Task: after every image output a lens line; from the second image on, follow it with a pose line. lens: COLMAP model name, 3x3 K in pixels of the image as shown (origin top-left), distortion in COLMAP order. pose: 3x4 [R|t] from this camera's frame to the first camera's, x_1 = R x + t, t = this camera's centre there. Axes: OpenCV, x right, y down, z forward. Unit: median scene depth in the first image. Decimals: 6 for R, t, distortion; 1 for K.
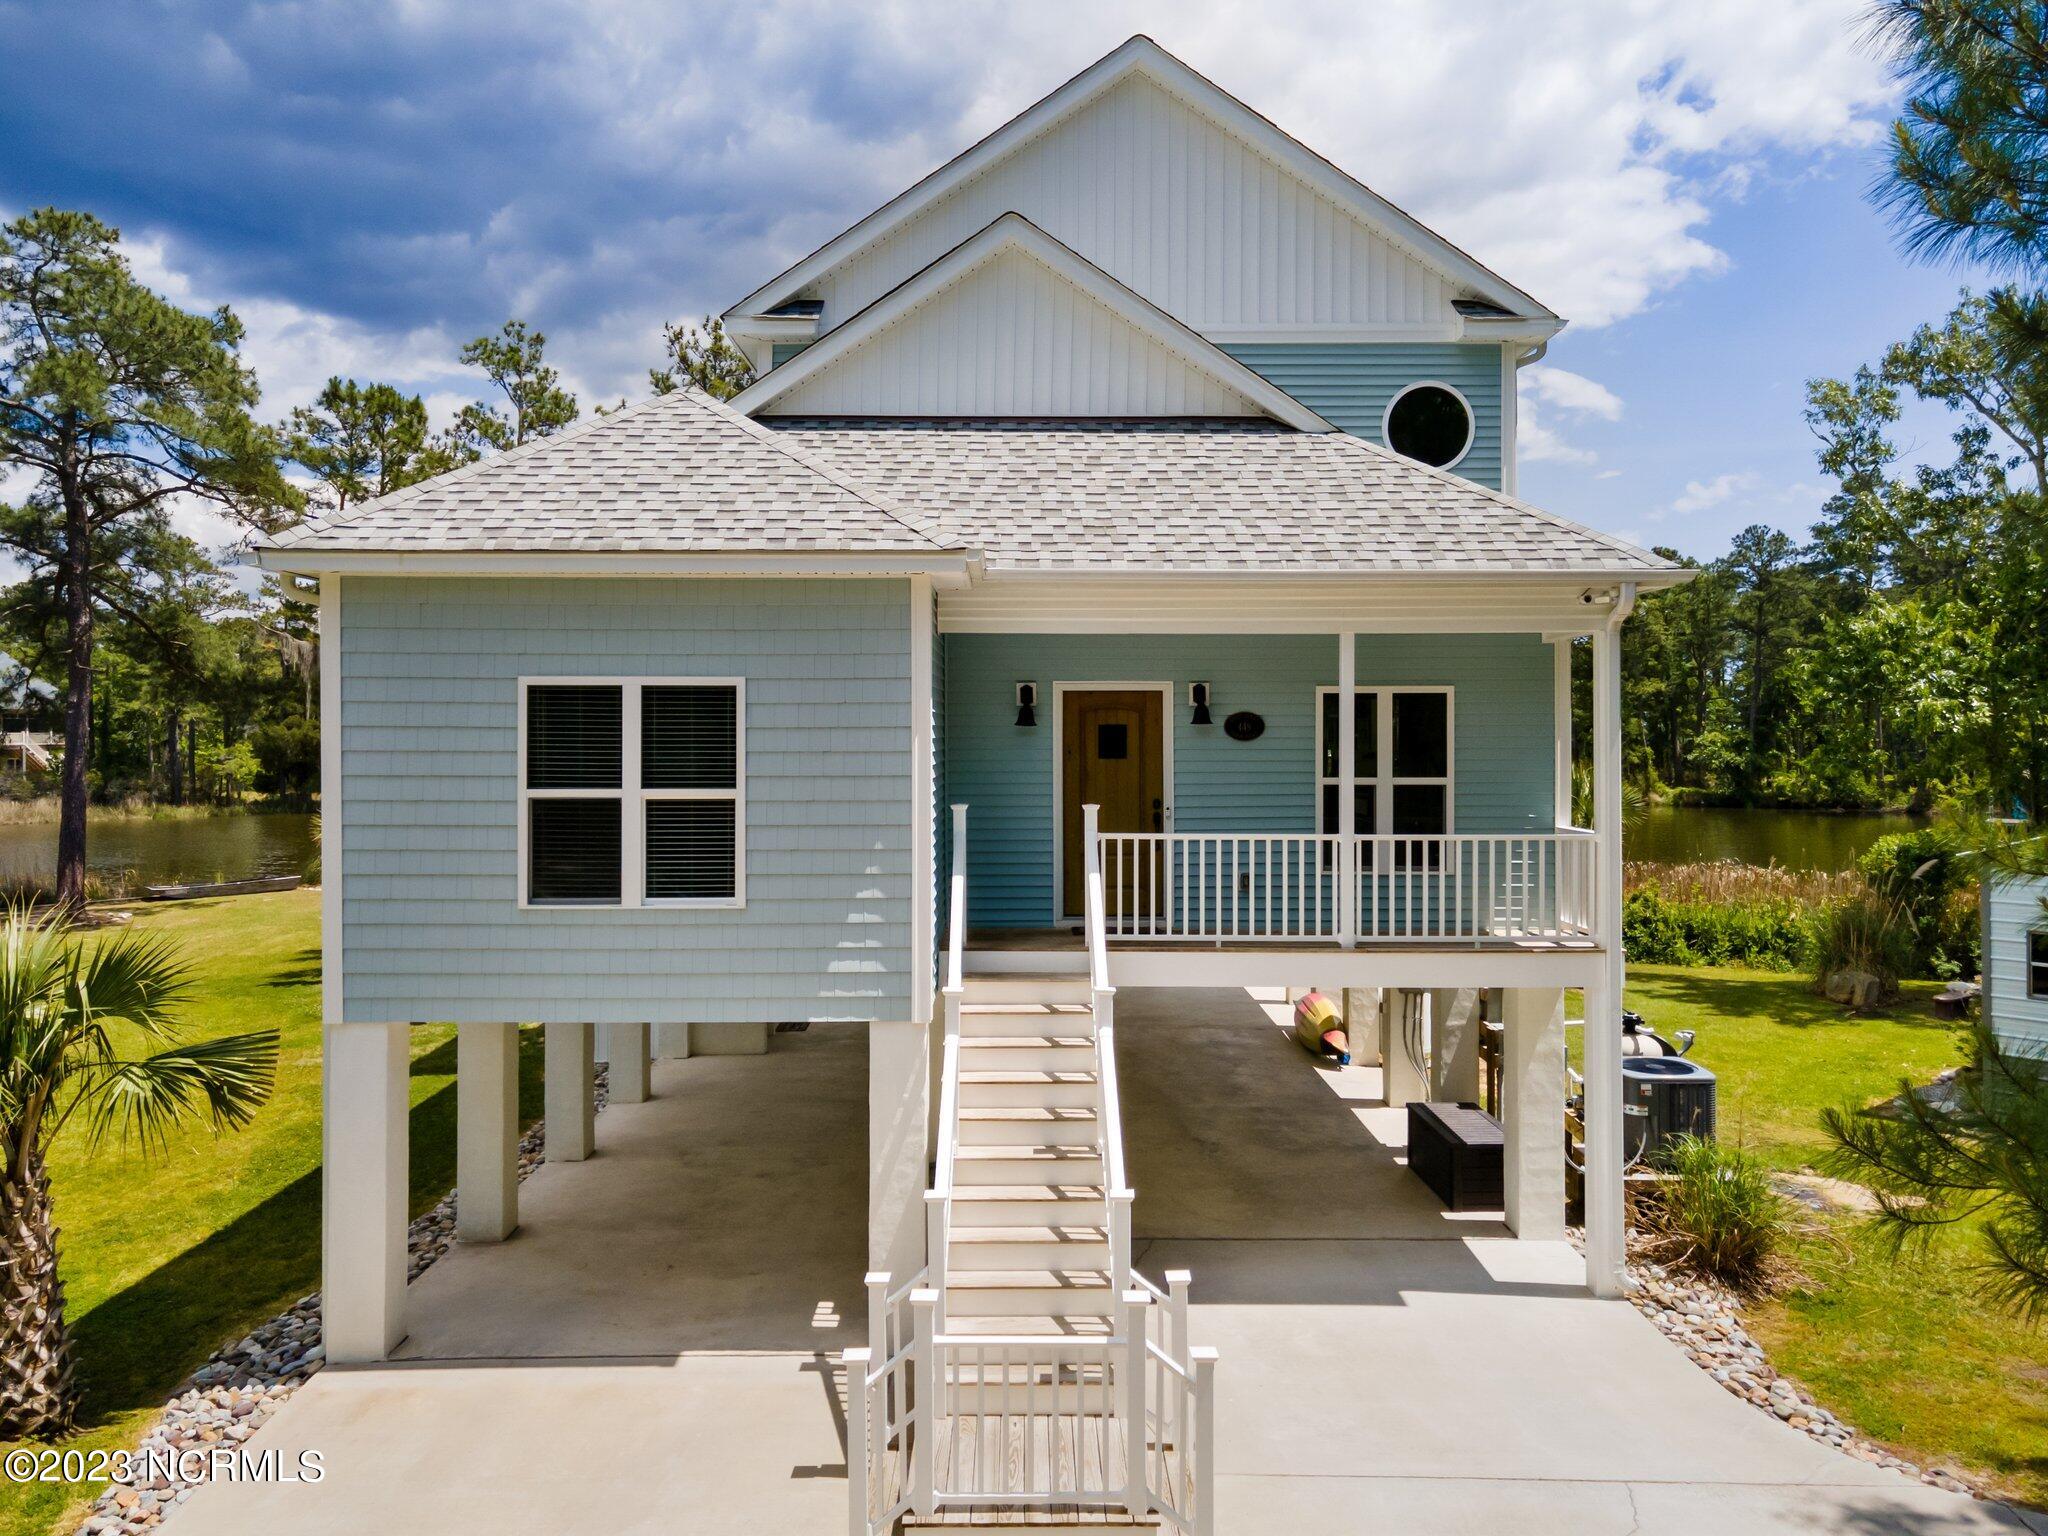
lens RADIAL K [[1464.9, 0, 1023.0], [0, 1464.9, 770.4], [0, 0, 1]] dist [0.026544, 0.011682]
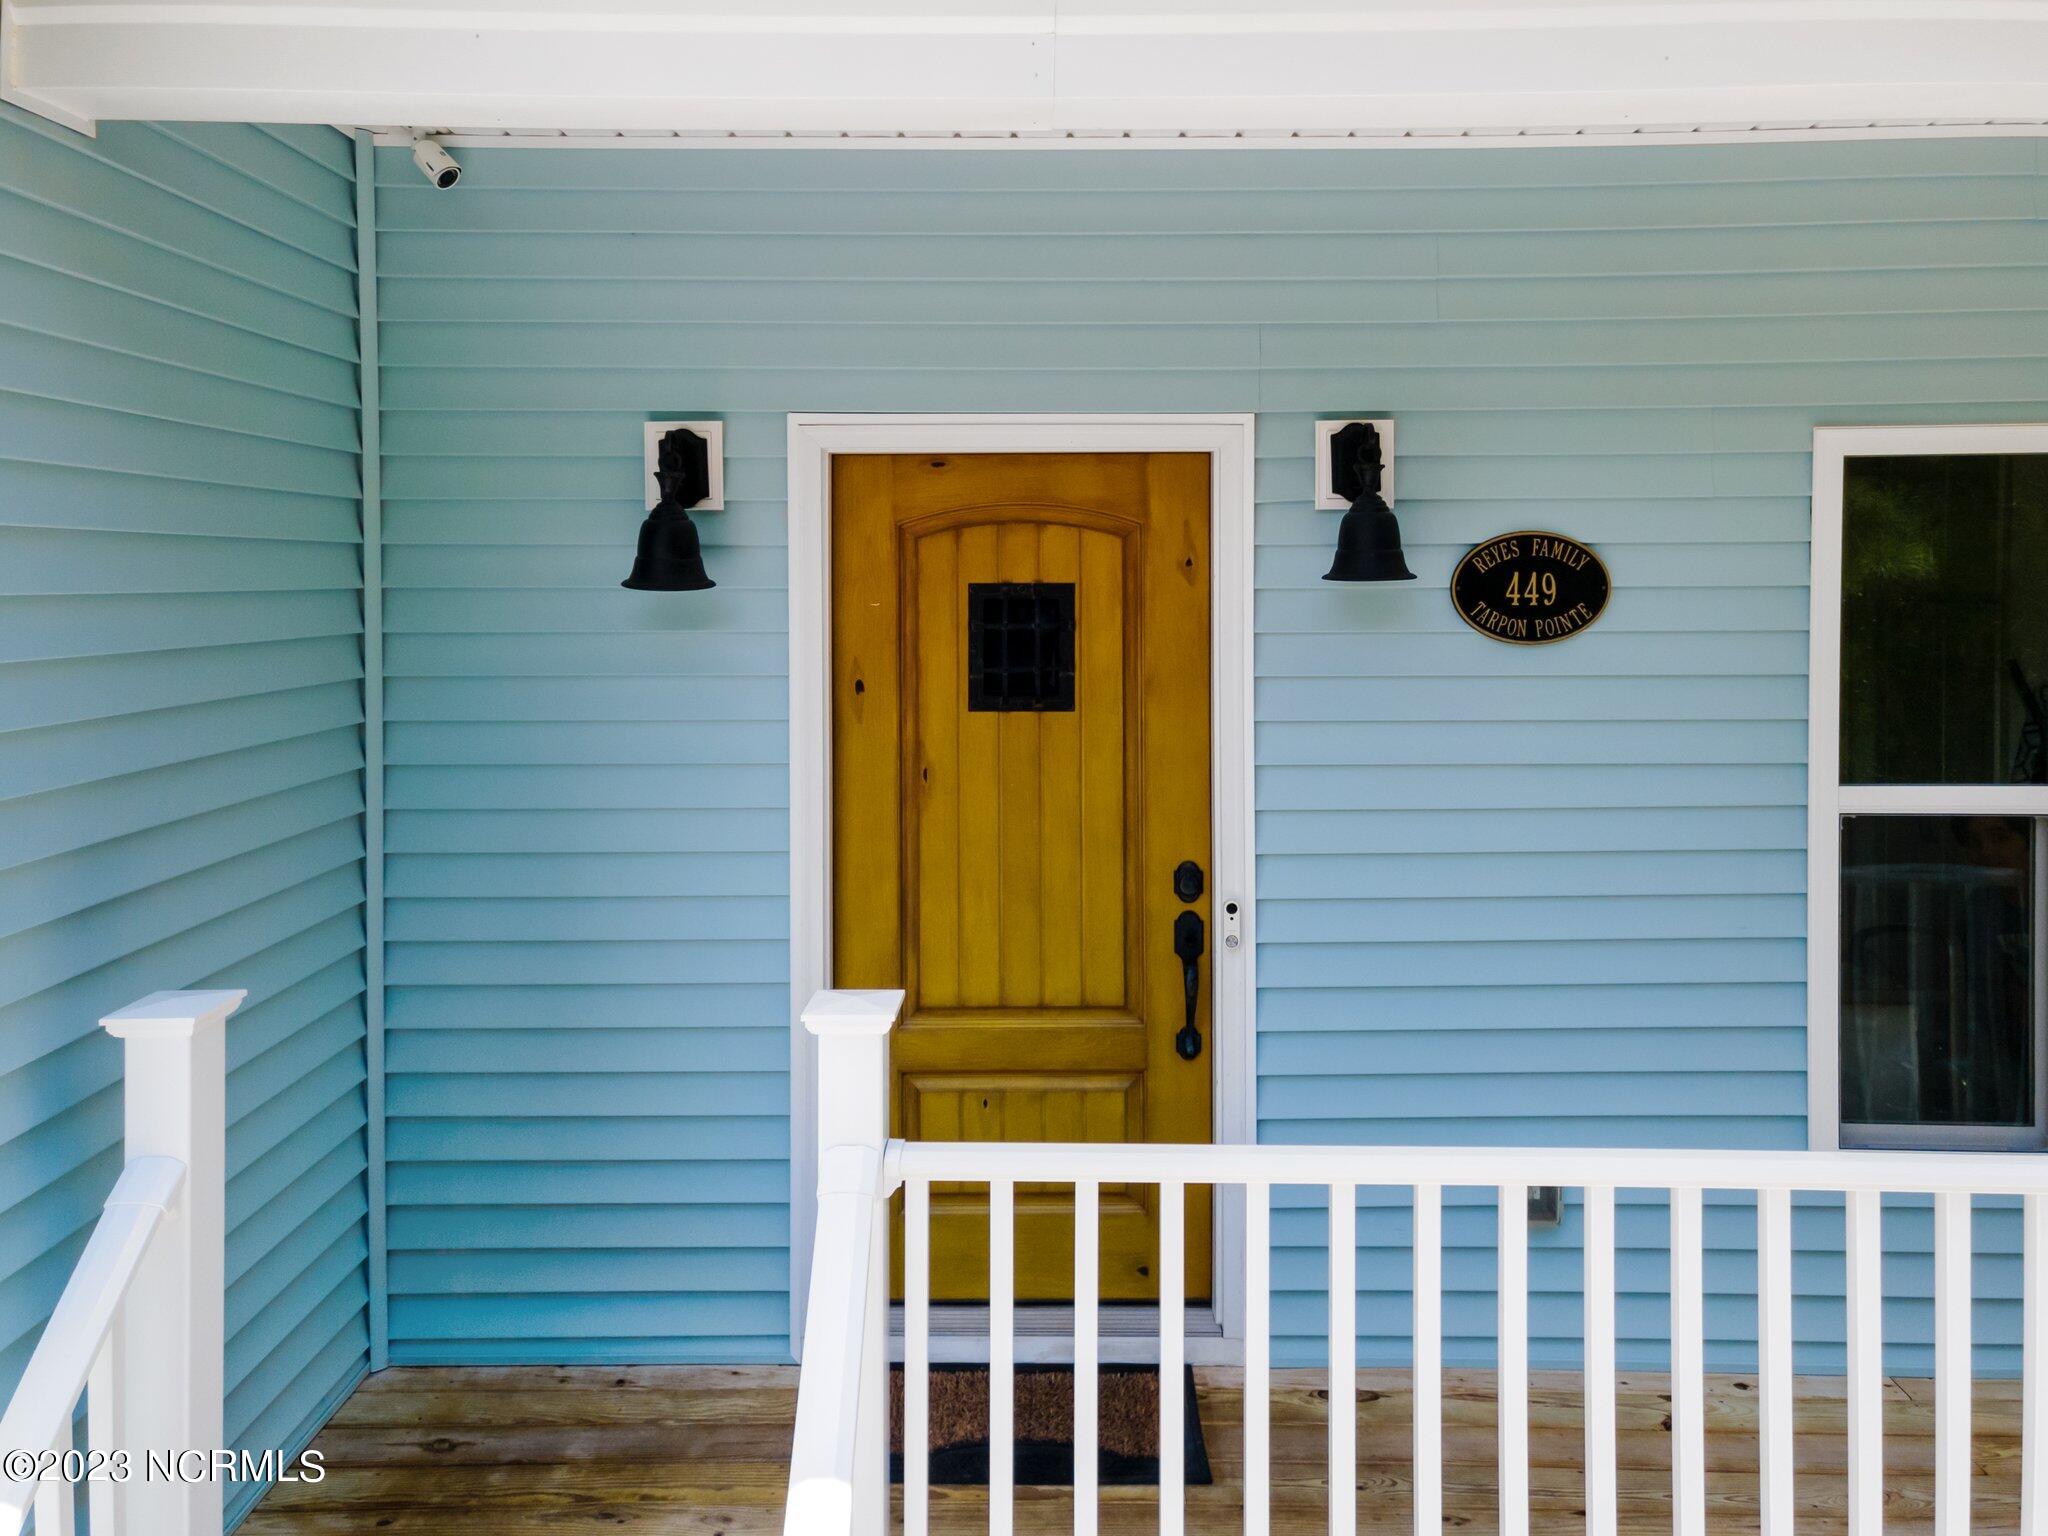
lens RADIAL K [[1464.9, 0, 1027.1], [0, 1464.9, 763.5], [0, 0, 1]] dist [0.026544, 0.011682]
pose [[0.999915, -0.000645, -0.013033, 0.065908], [0.001910, 0.995257, 0.097258, -0.024699], [0.012909, -0.097275, 0.995174, 0.739455]]
